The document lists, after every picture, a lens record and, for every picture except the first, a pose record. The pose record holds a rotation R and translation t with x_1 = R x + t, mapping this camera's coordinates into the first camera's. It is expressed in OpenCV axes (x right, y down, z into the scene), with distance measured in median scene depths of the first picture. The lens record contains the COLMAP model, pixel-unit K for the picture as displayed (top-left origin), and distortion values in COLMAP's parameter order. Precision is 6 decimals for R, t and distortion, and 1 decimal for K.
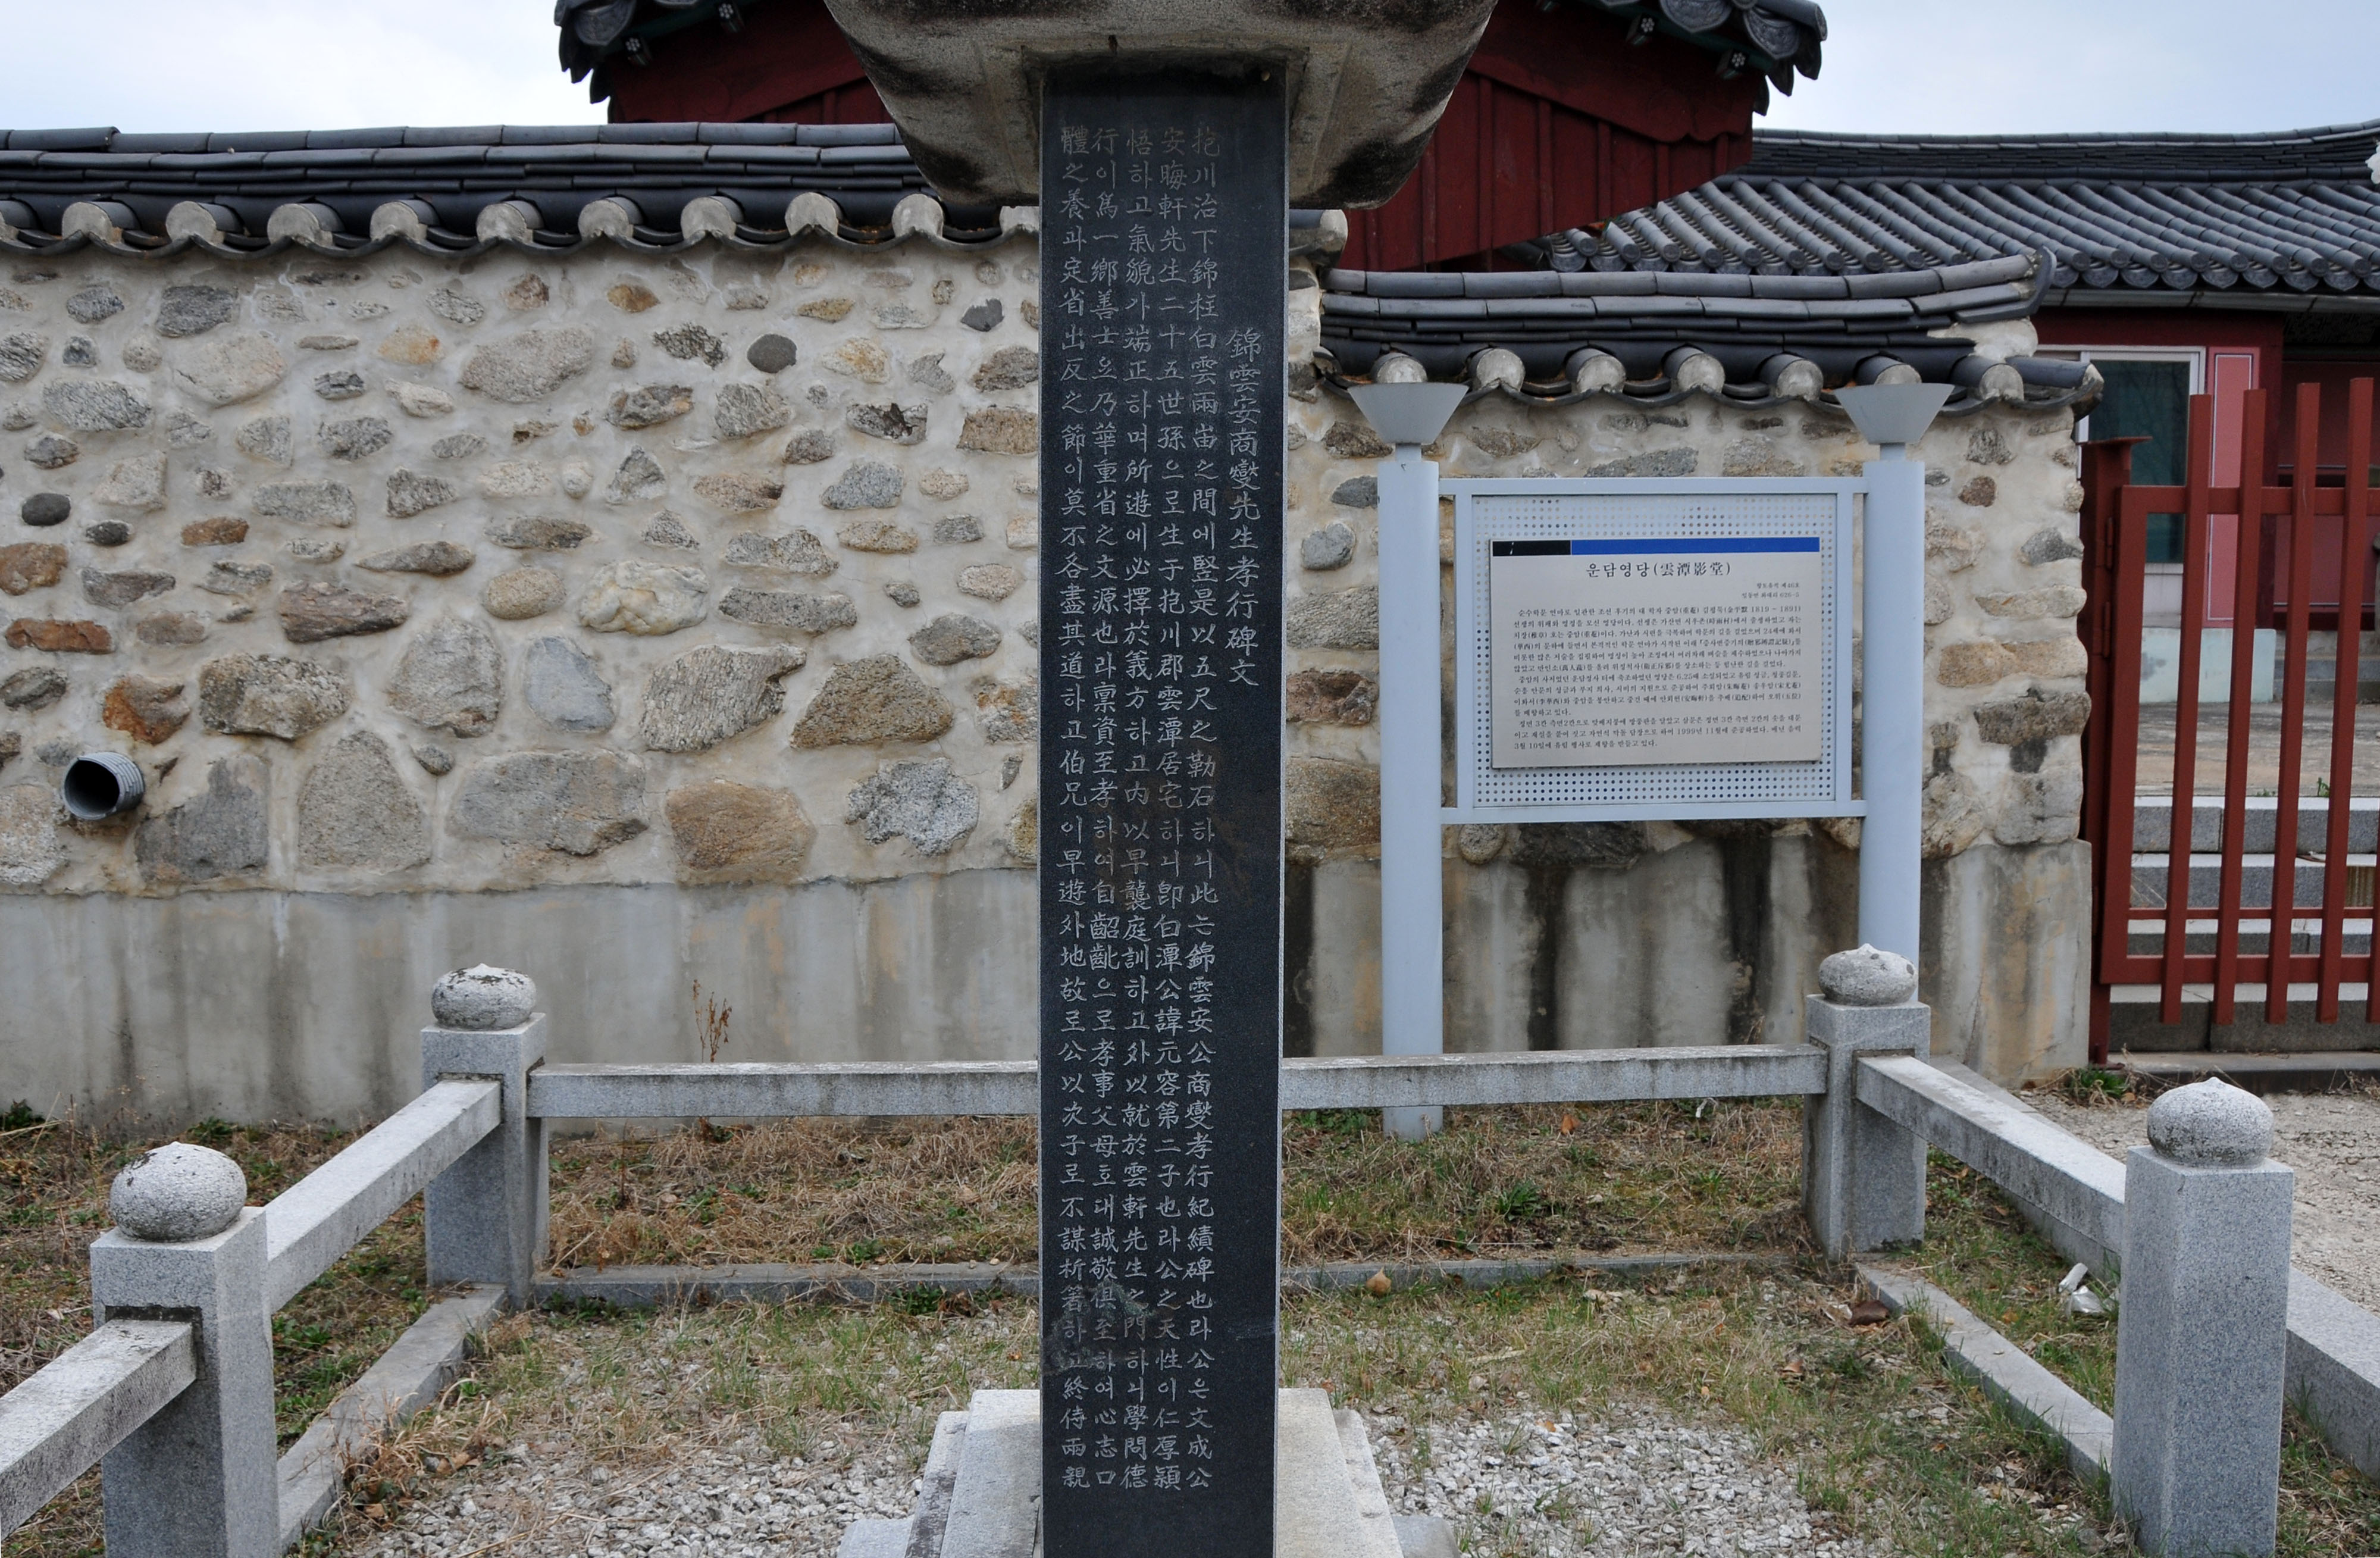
lens RADIAL K [[2207.8, 0, 1218.9], [0, 2207.8, 857.1], [0, 0, 1]] dist [-0.102391, 0.040366]
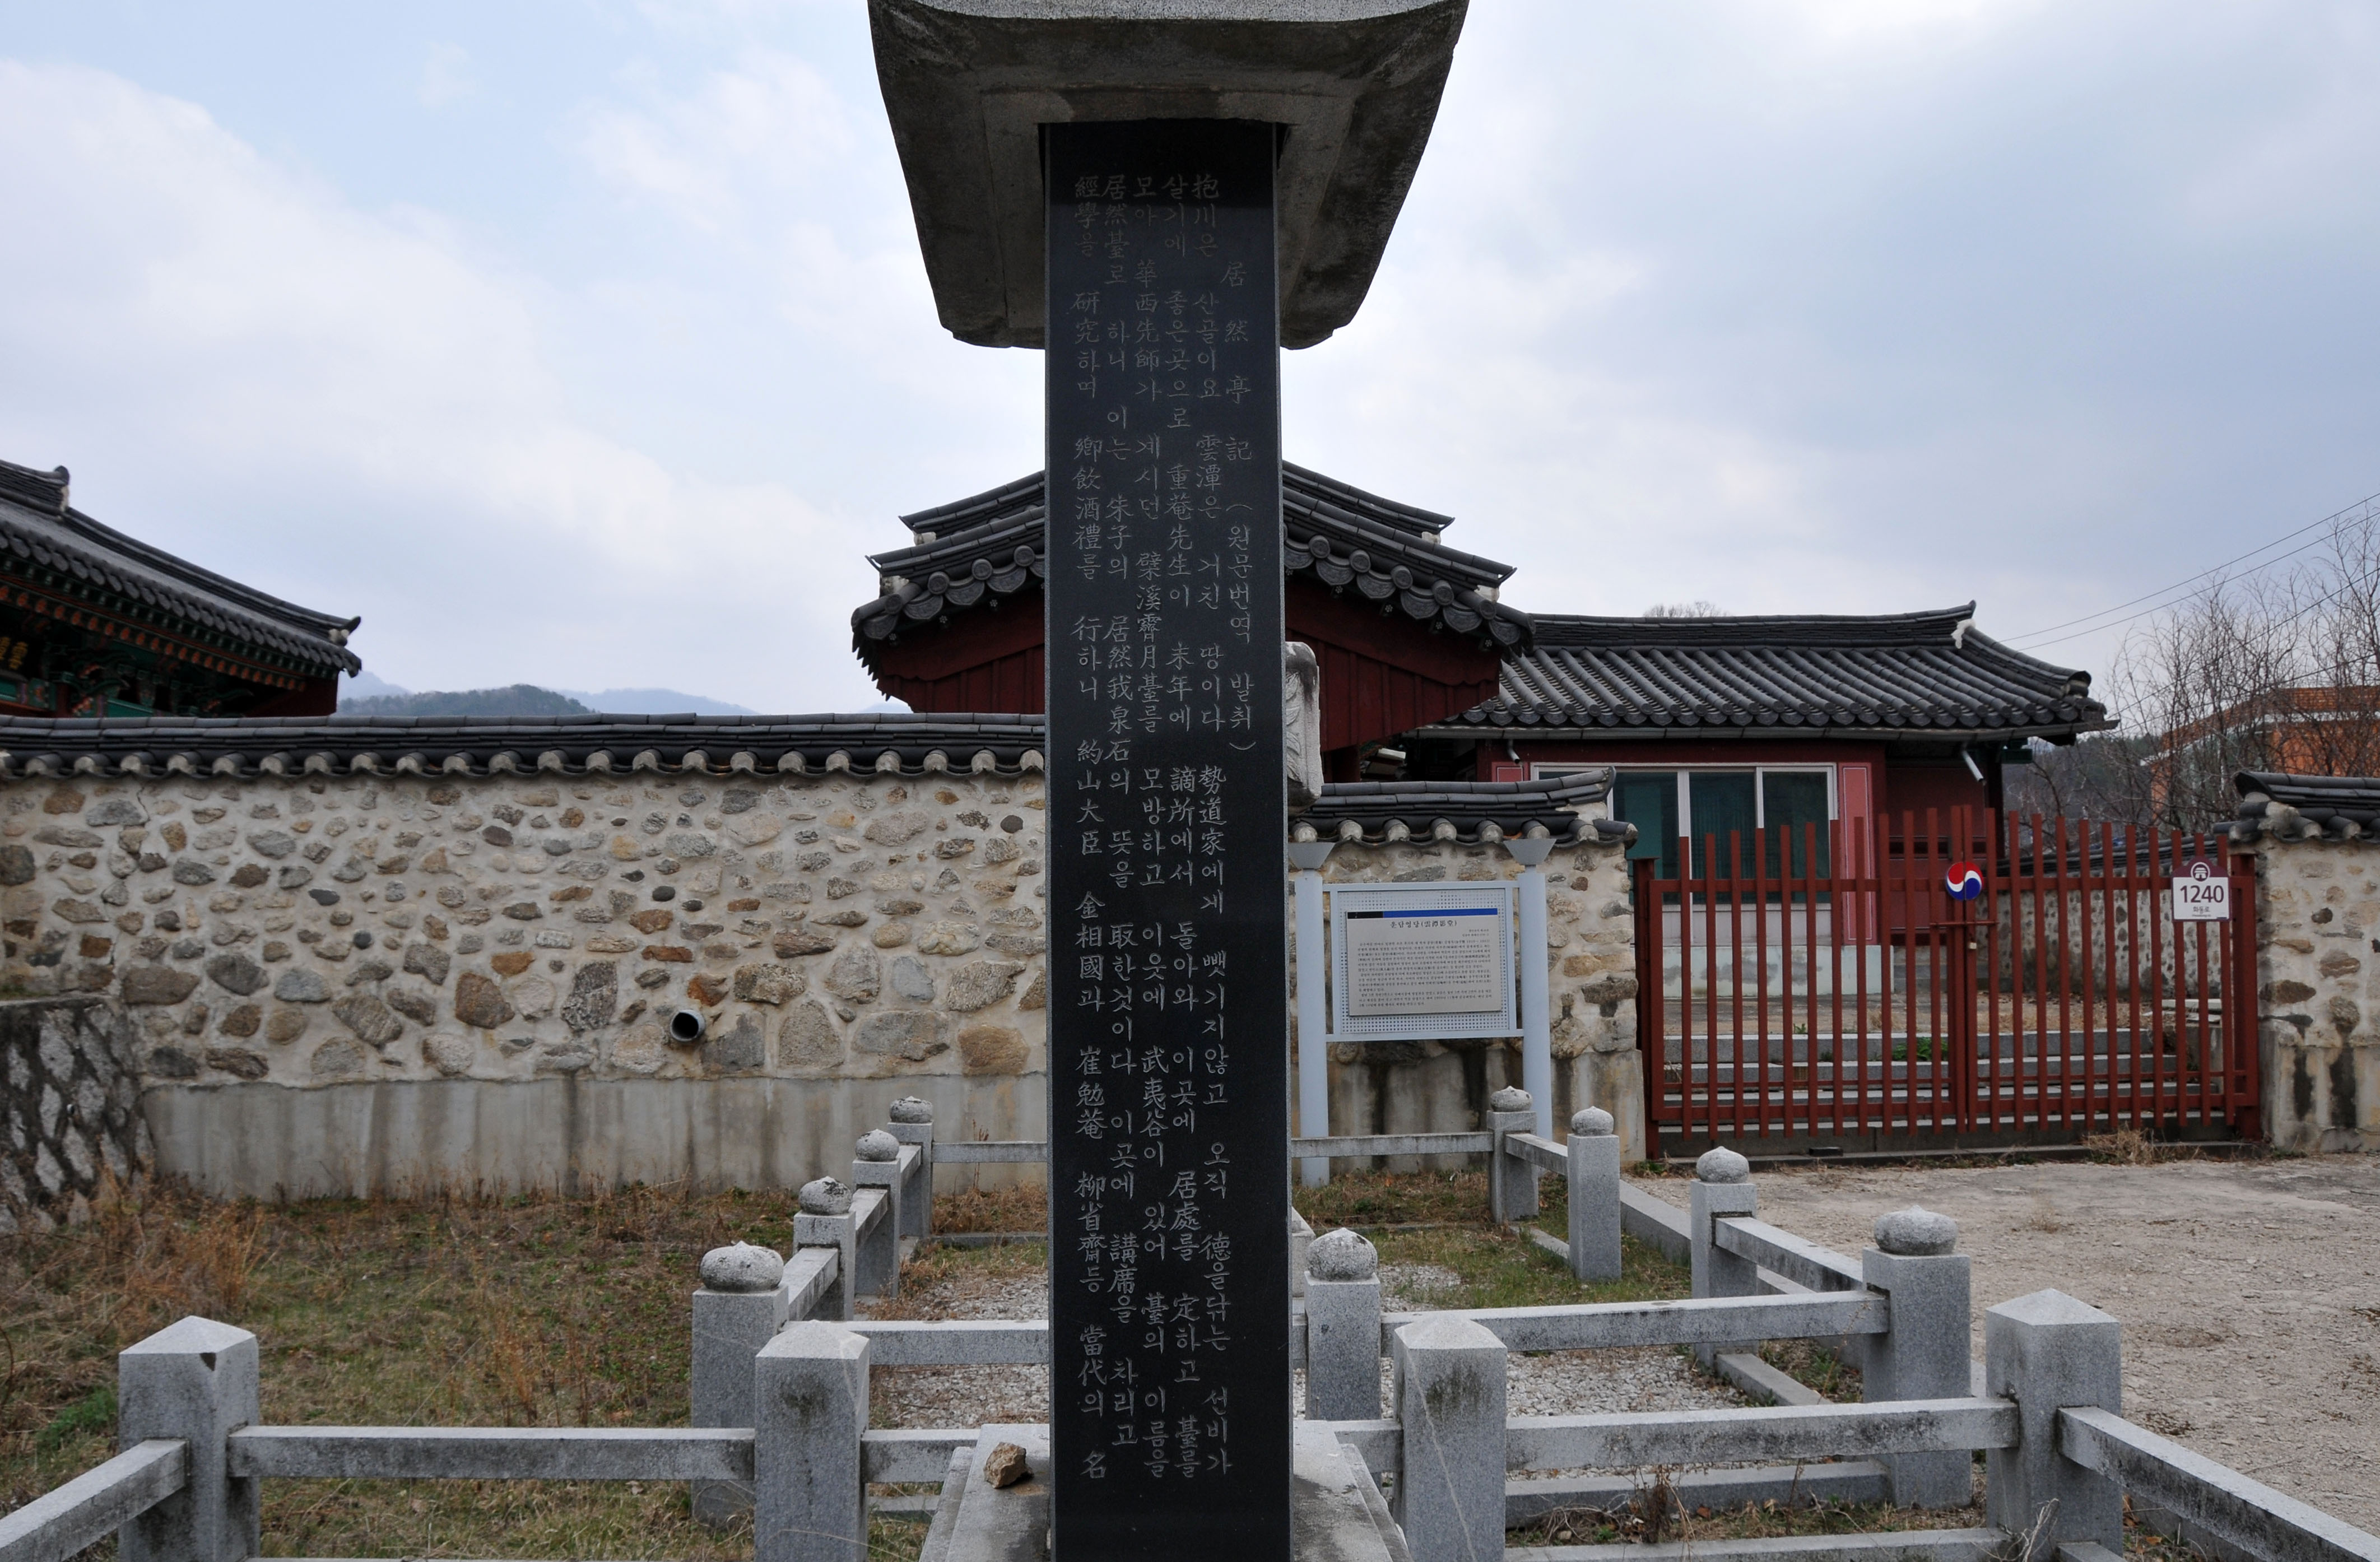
lens RADIAL K [[1905.7, 0, 1200.6], [0, 1905.7, 783.4], [0, 0, 1]] dist [-0.133456, 0.038794]
pose [[0.999840, -0.002738, 0.017661, -0.052291], [0.006086, 0.981297, -0.192405, 0.089565], [-0.016803, 0.192482, 0.981157, -0.833011]]
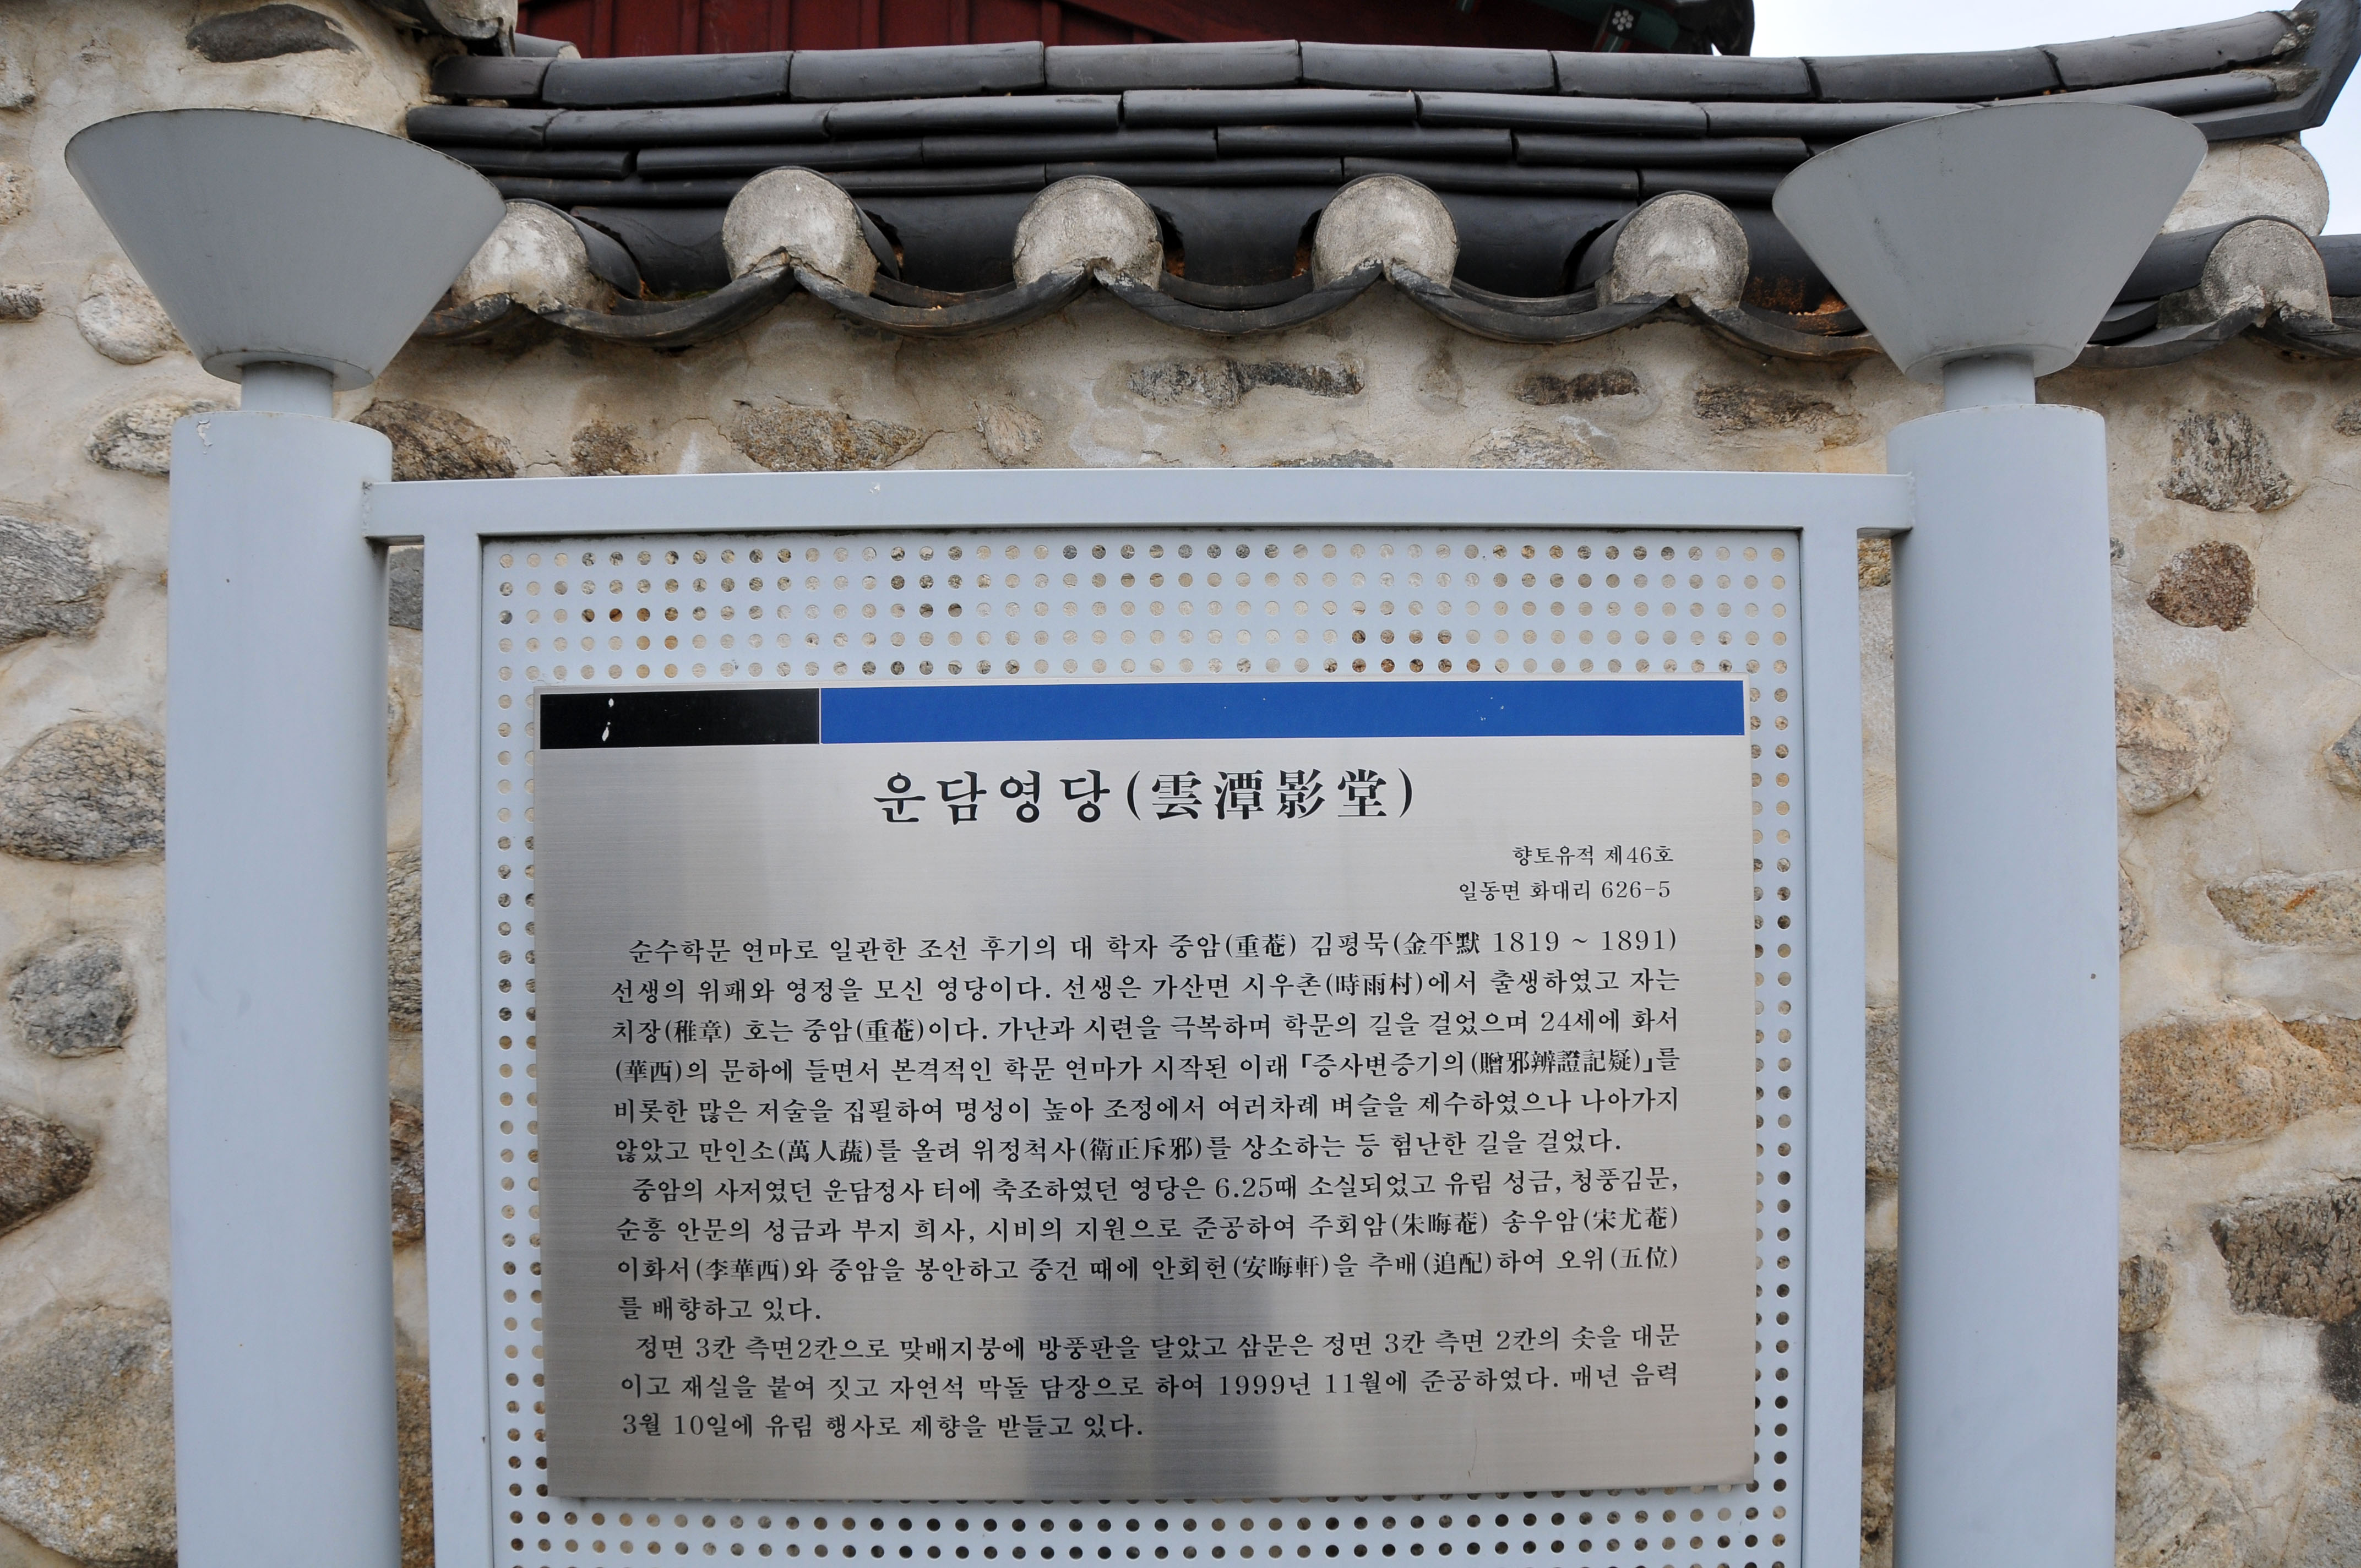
lens RADIAL K [[1890.4, 0, 1146.2], [0, 1890.4, 850.0], [0, 0, 1]] dist [-0.133456, 0.038794]
pose [[0.997768, 0.009187, -0.066141, 0.202448], [-0.016821, 0.993129, -0.115809, -0.090880], [0.064623, 0.116663, 0.991067, 0.718611]]
